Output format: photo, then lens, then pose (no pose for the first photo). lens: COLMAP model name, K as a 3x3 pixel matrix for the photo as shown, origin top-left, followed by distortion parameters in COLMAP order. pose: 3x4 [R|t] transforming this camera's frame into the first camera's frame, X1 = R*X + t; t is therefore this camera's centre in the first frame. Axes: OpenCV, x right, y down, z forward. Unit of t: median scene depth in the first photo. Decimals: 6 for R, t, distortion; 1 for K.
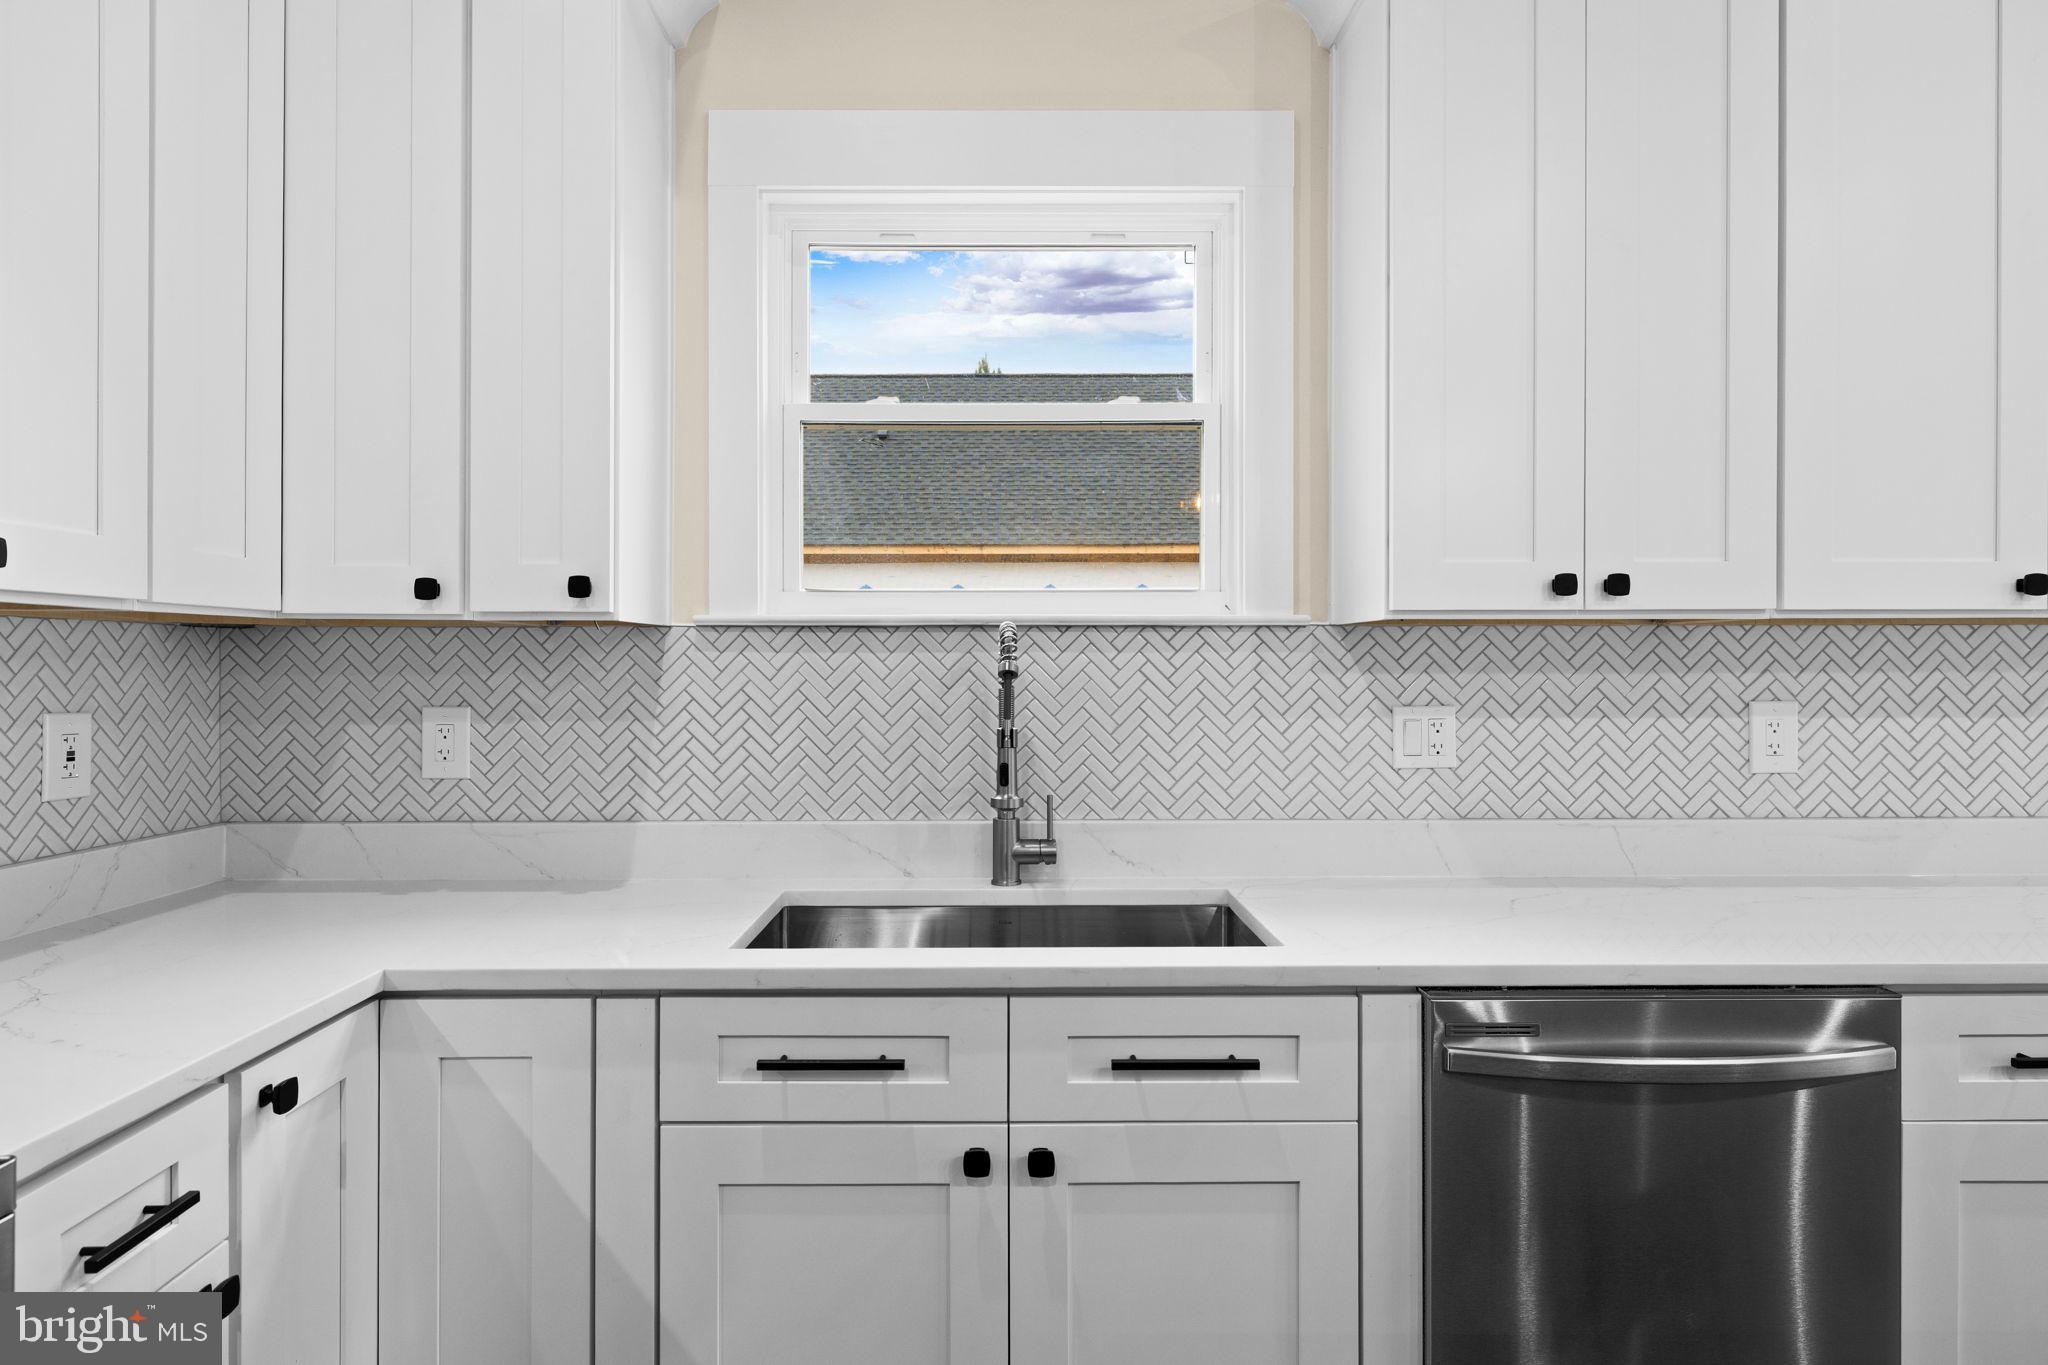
lens RADIAL K [[1140.8, 0, 1009.3], [0, 1140.8, 667.5], [0, 0, 1]] dist [-0.001424, 0.000056]
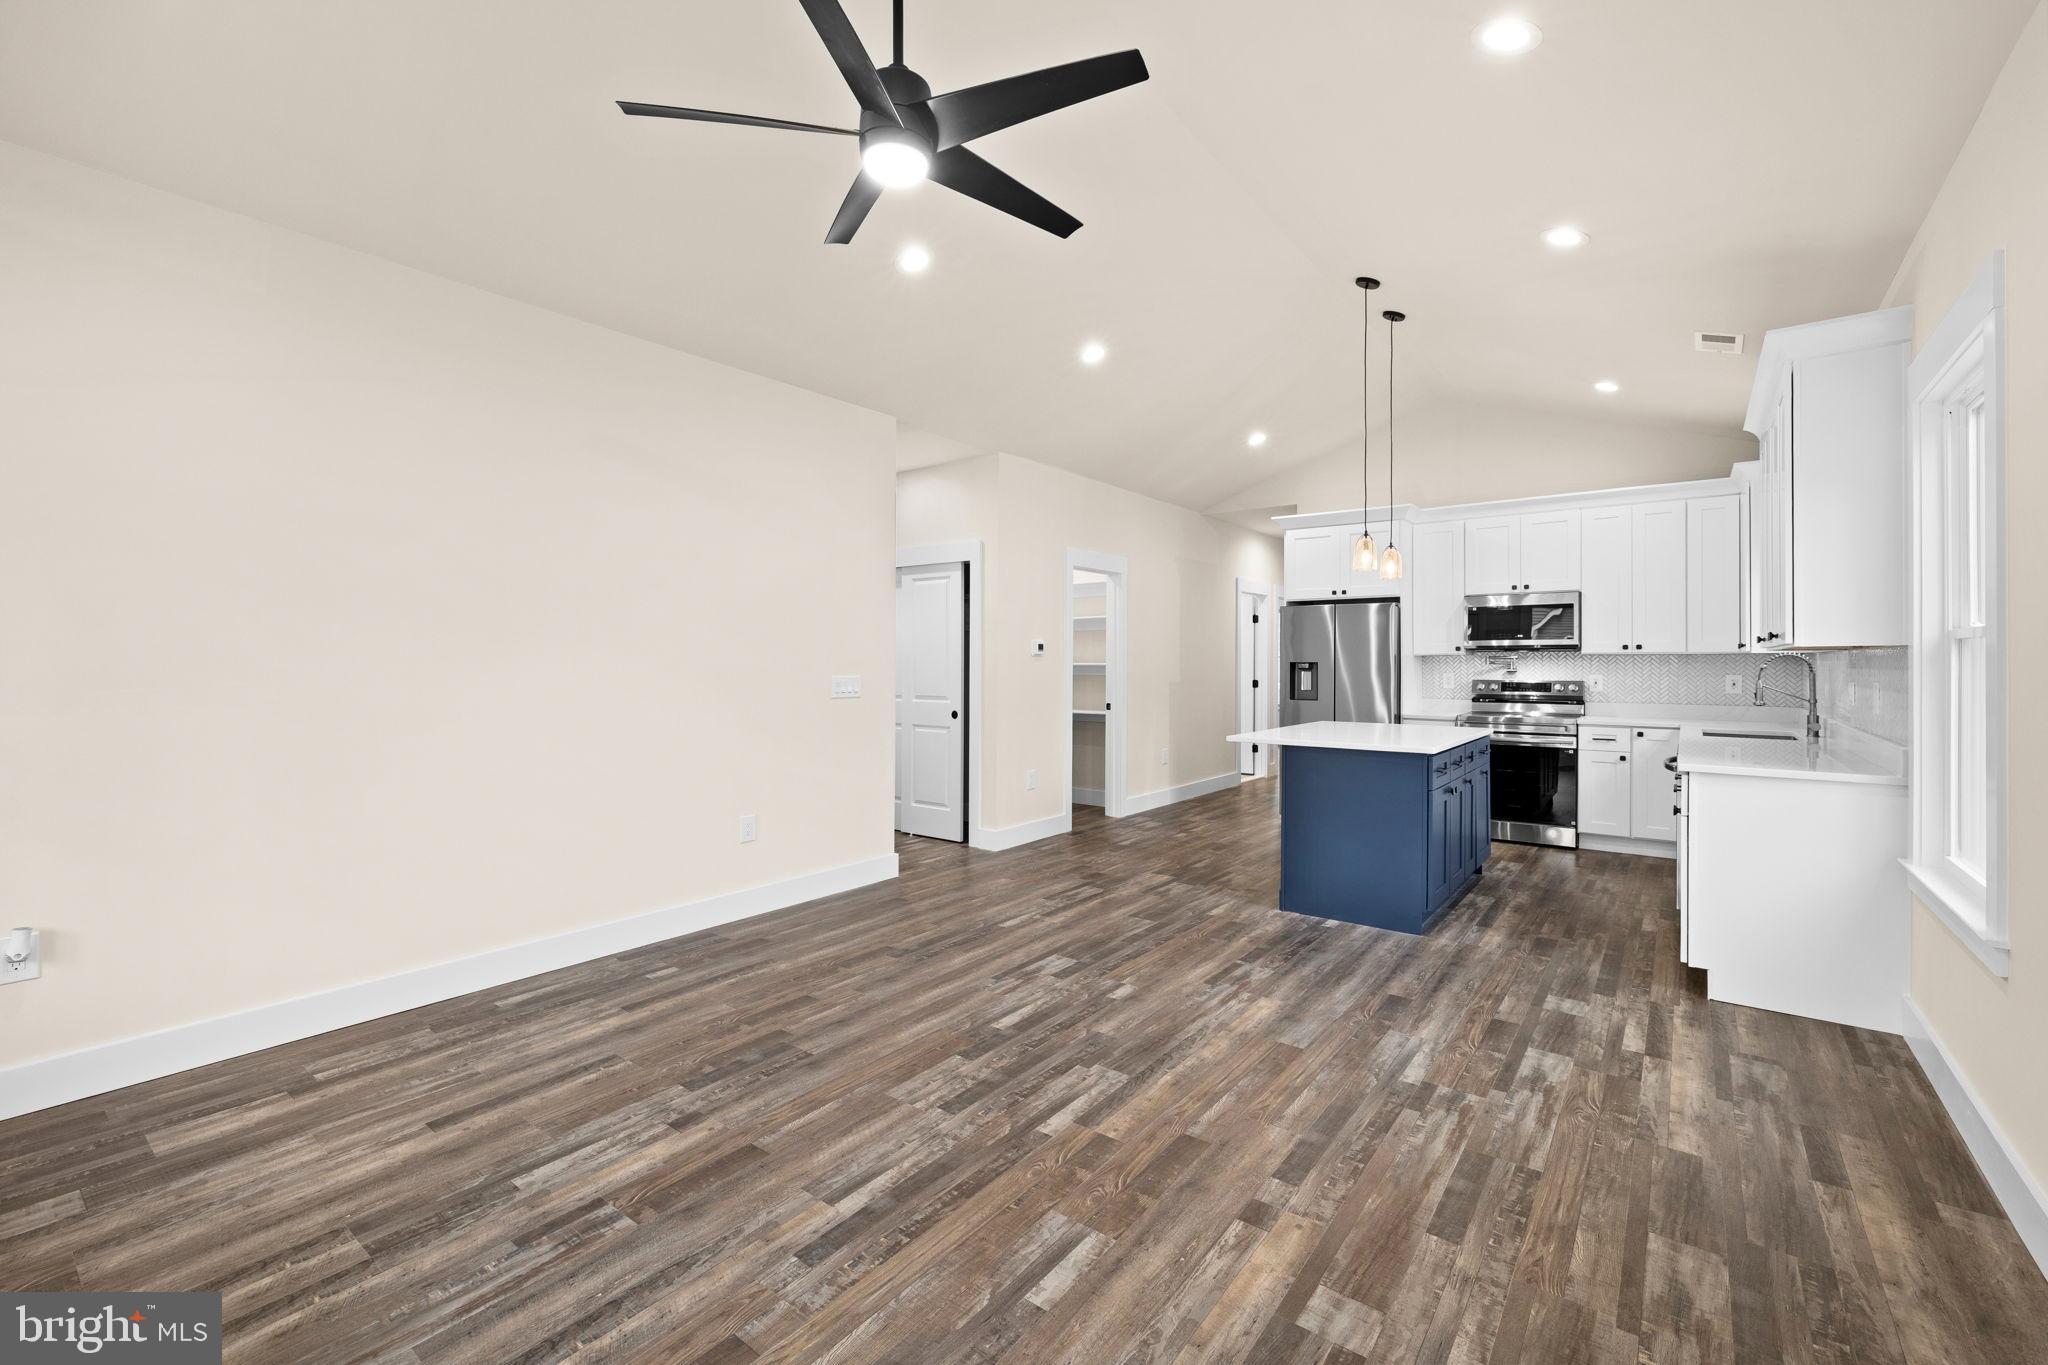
lens RADIAL K [[864.8, 0, 1021.6], [0, 864.8, 666.8], [0, 0, 1]] dist [0.000710, 0.000173]
pose [[-0.610353, 0.003746, -0.792121, 3.589463], [-0.002355, 0.999976, 0.006543, -0.015178], [0.792126, 0.005859, -0.610330, 0.962127]]
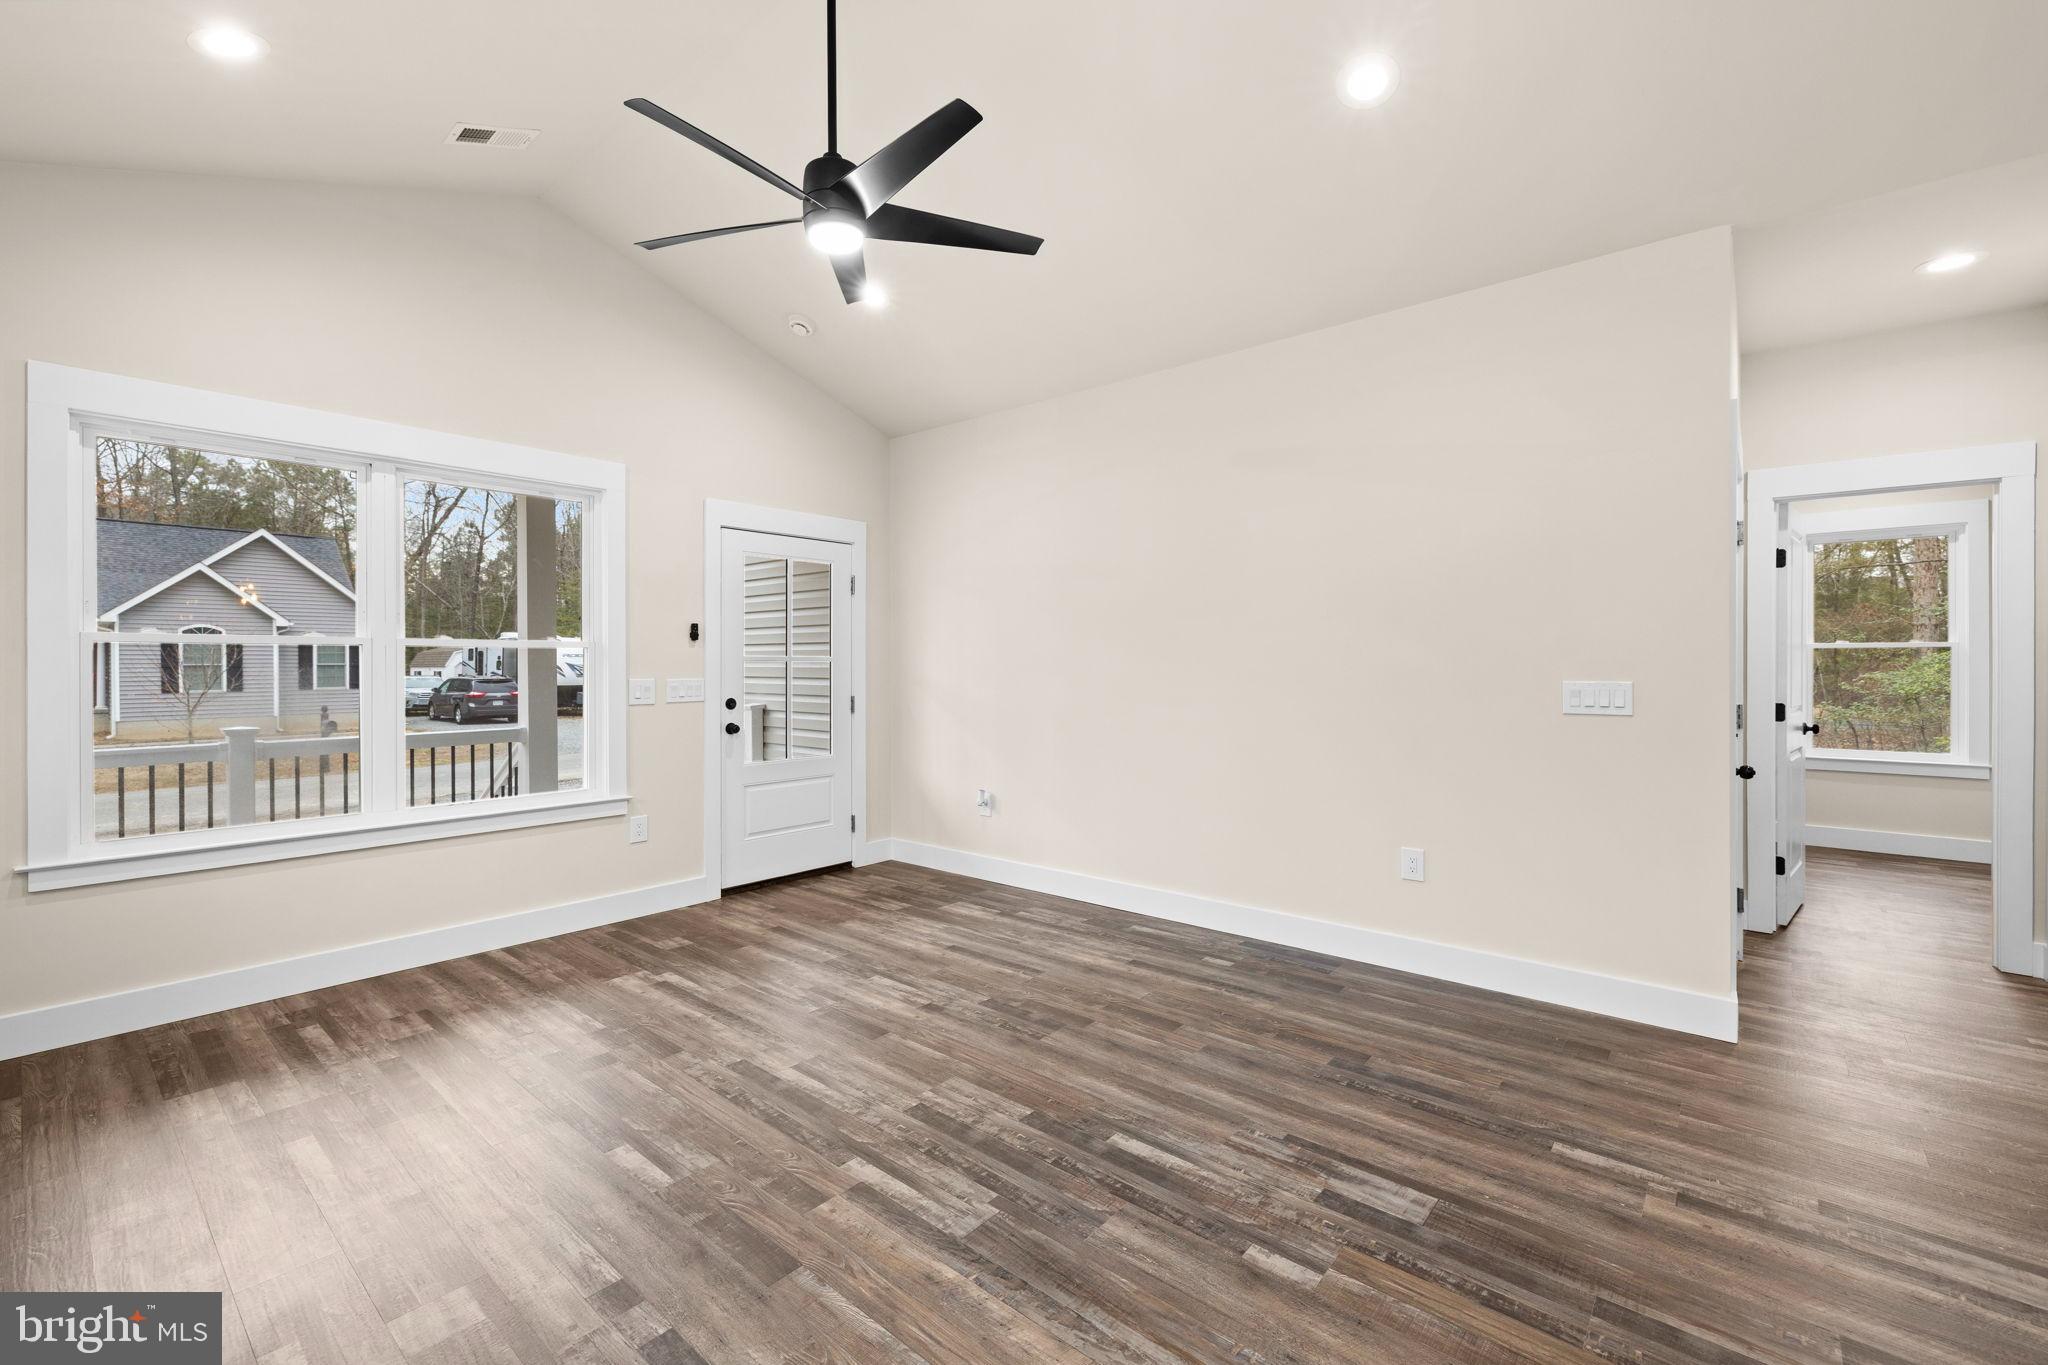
lens RADIAL K [[864.8, 0, 1021.6], [0, 864.8, 666.8], [0, 0, 1]] dist [0.000710, 0.000173]
pose [[-0.757670, 0.001762, 0.652635, 1.484090], [0.005532, 0.999978, 0.003723, -0.008739], [-0.652614, 0.006431, -0.757663, 0.960302]]
